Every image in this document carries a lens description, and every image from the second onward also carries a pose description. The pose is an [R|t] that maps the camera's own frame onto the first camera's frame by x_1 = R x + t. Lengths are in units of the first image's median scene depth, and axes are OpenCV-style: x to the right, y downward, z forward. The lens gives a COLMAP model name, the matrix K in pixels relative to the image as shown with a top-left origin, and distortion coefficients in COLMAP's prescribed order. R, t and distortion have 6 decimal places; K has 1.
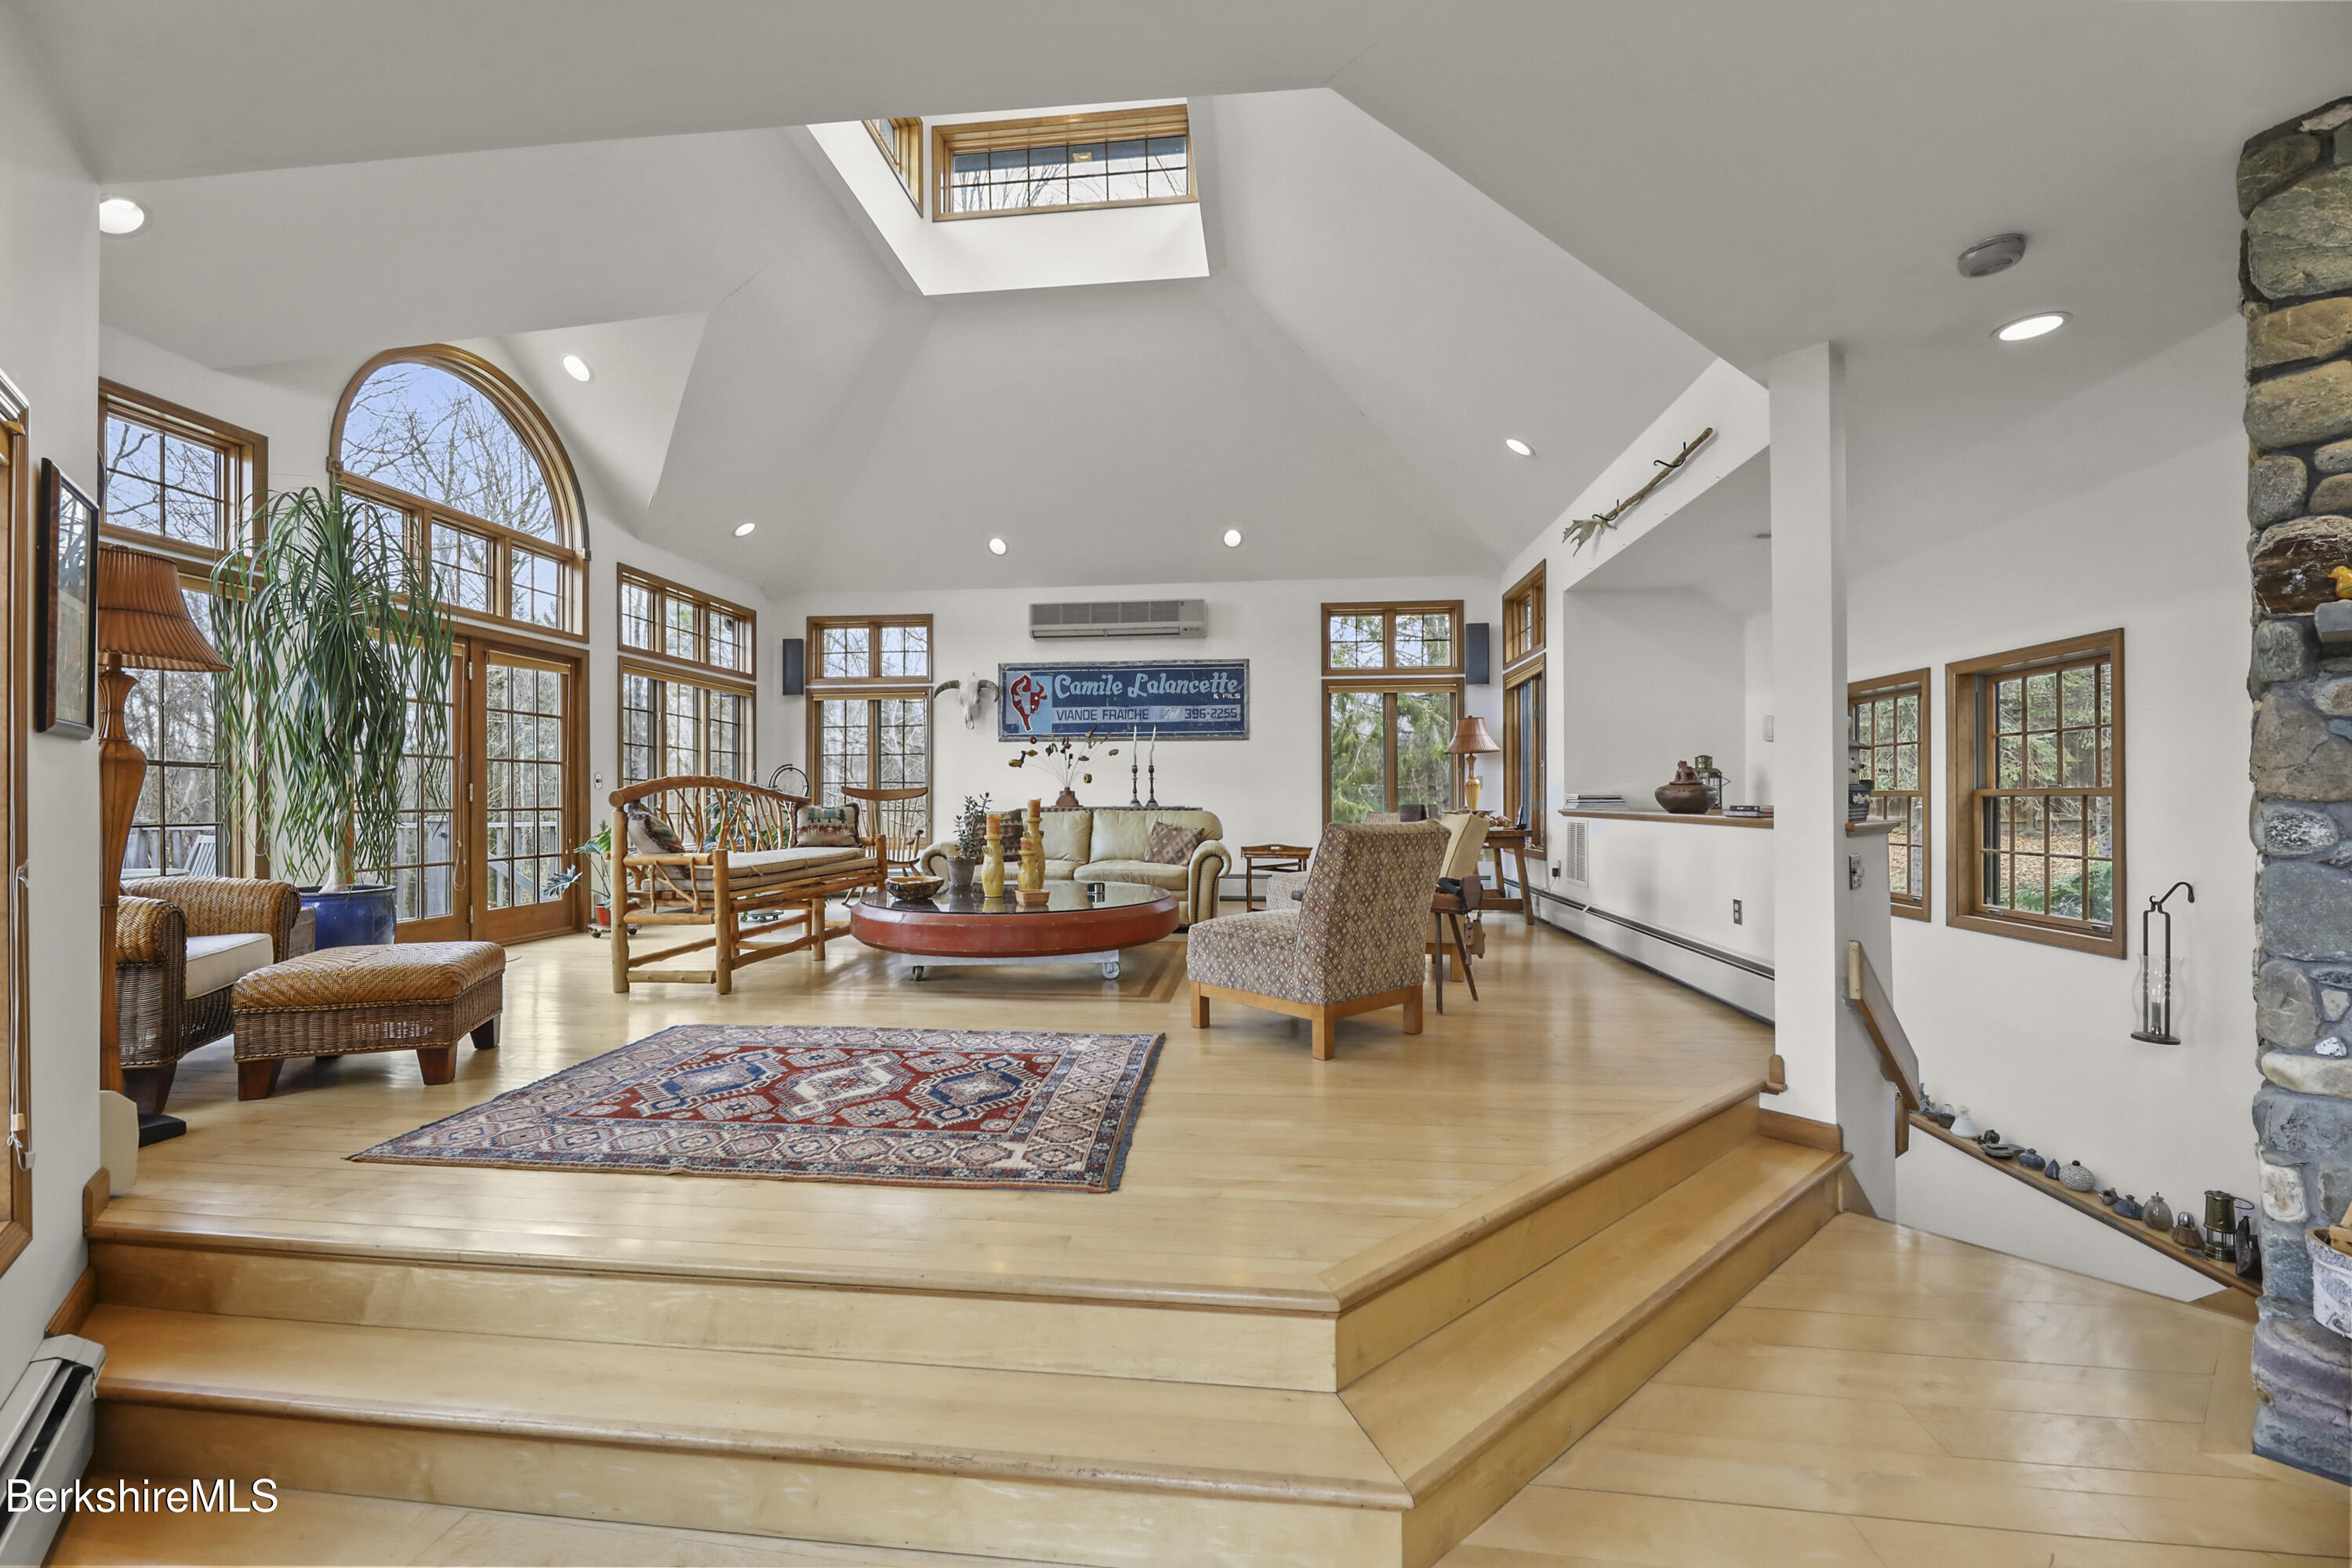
lens RADIAL K [[948.4, 0, 1173.1], [0, 948.4, 788.7], [0, 0, 1]] dist [-0.000793, -0.000761]
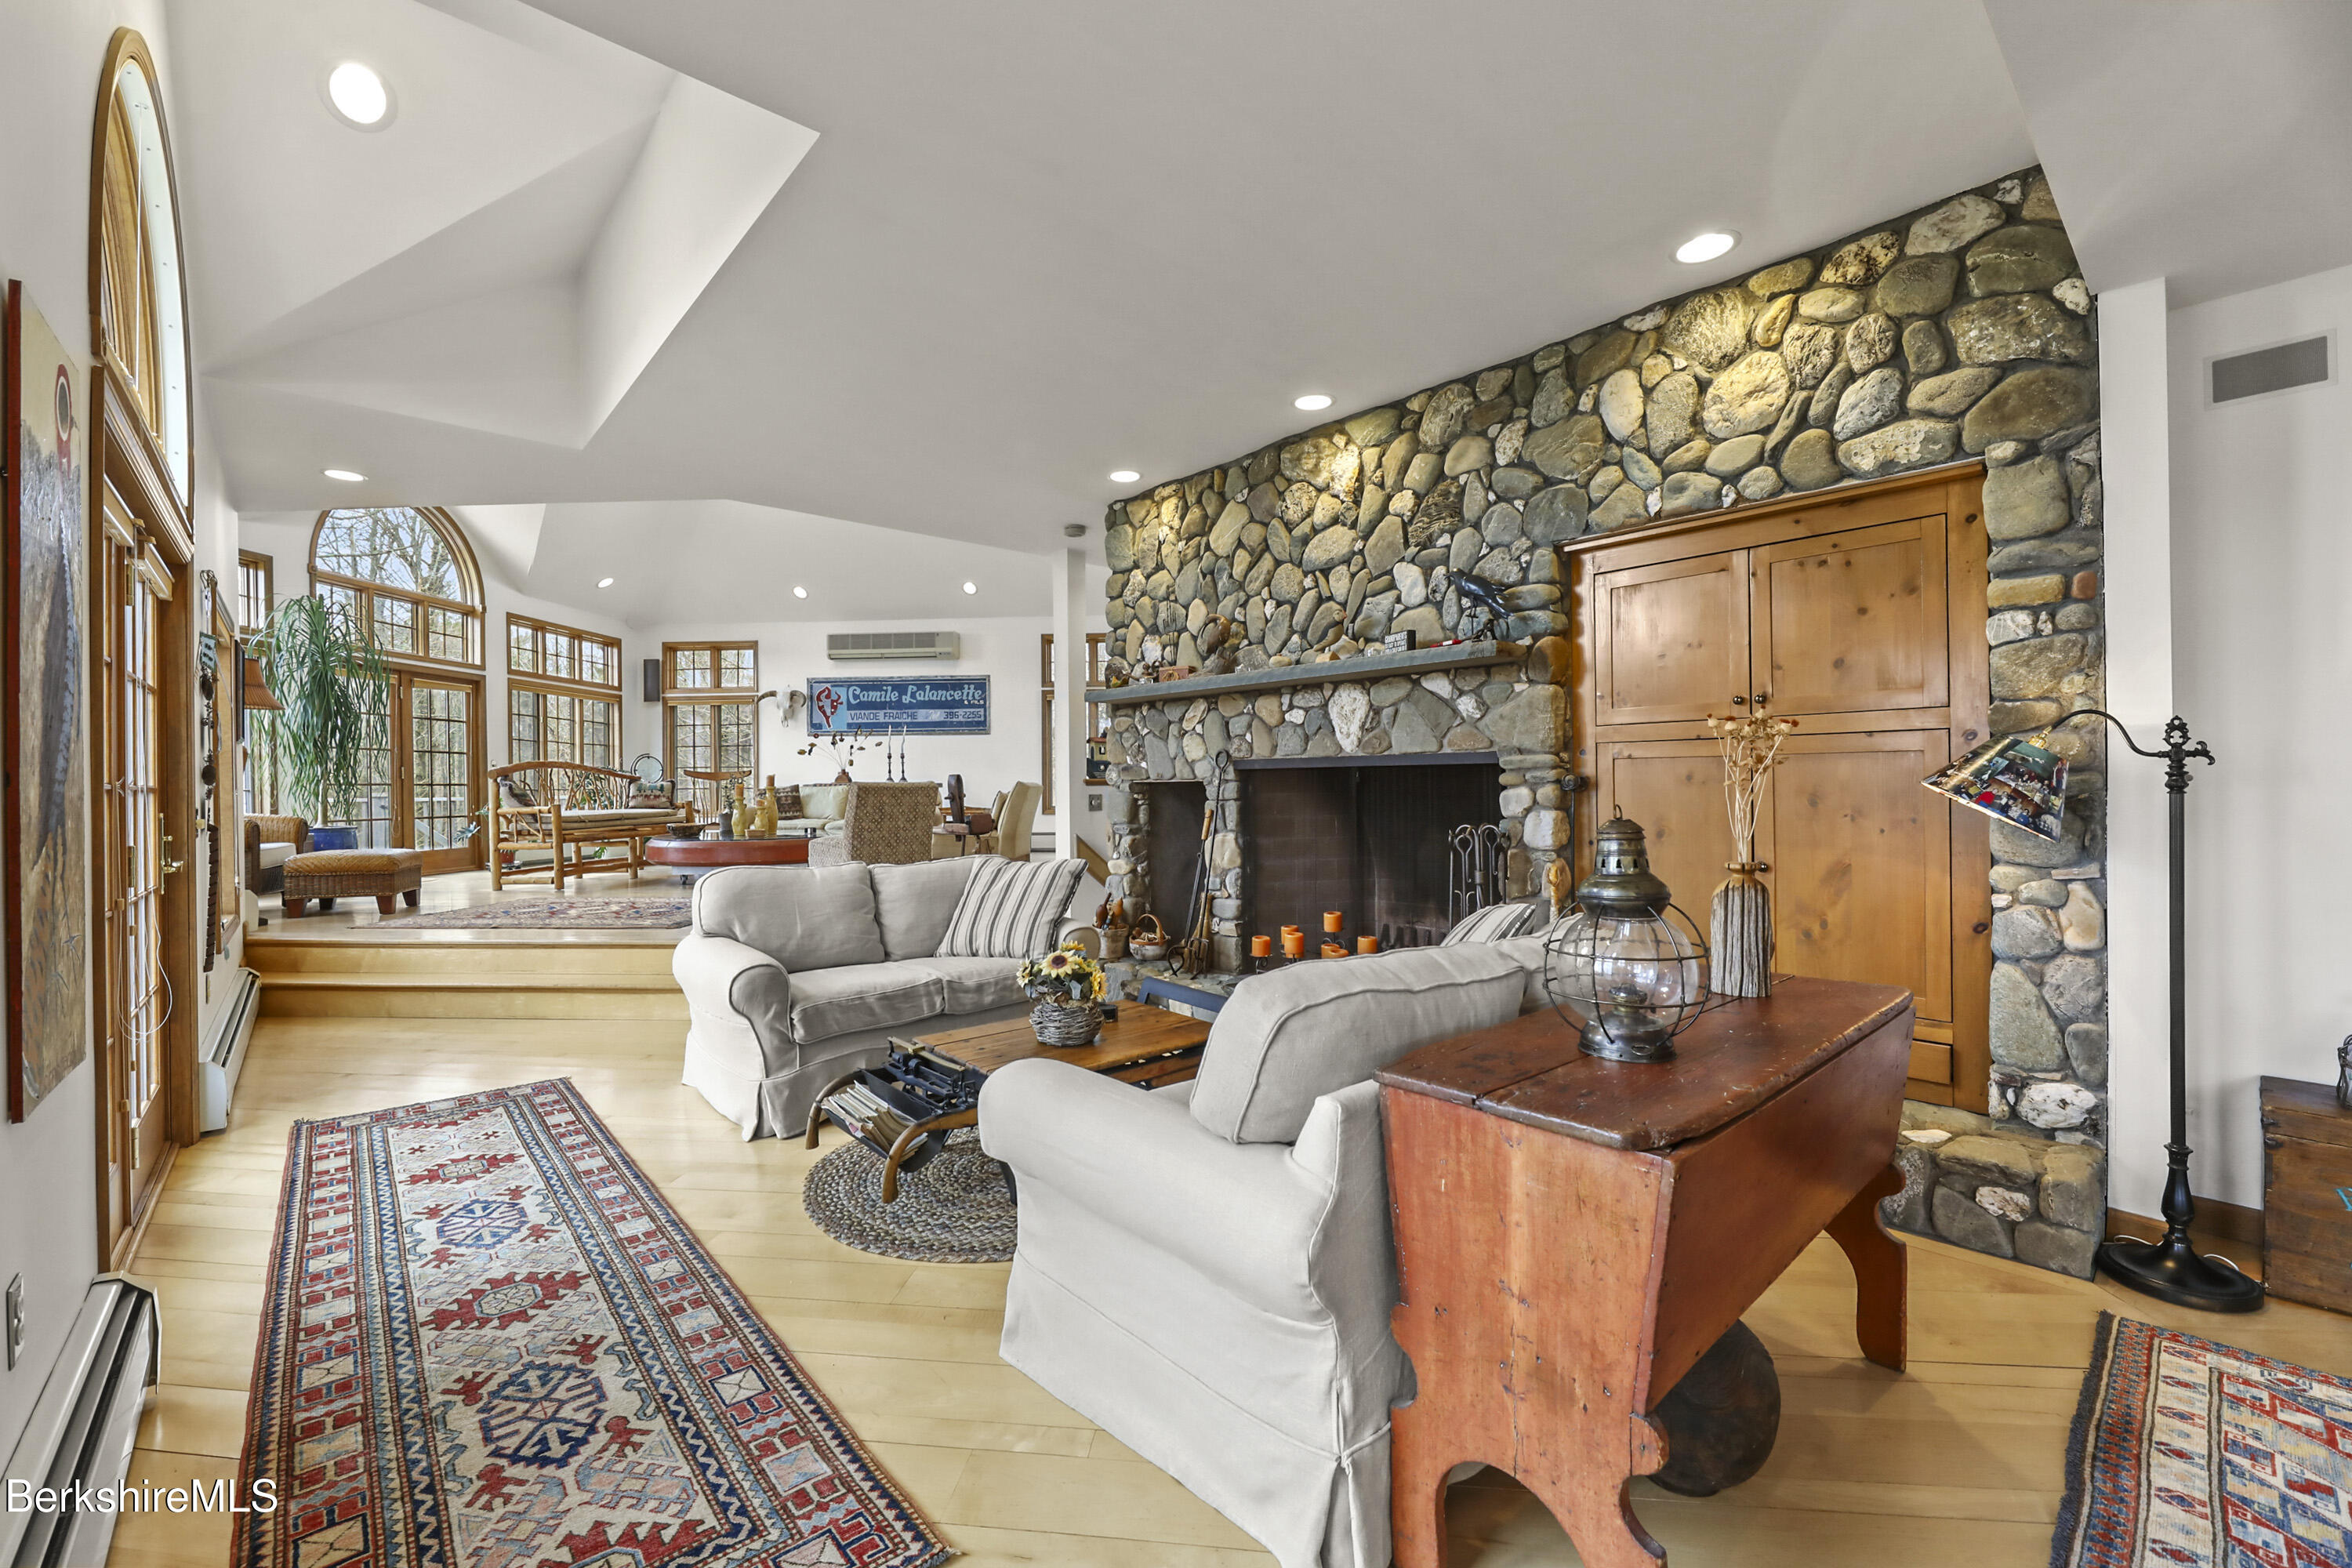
lens RADIAL K [[948.4, 0, 1167.8], [0, 948.4, 786.4], [0, 0, 1]] dist [-0.000793, -0.000761]
pose [[0.999160, -0.005357, 0.040620, 0.310386], [0.004975, 0.999942, 0.009510, 0.012973], [-0.040668, -0.009300, 0.999129, -0.416761]]
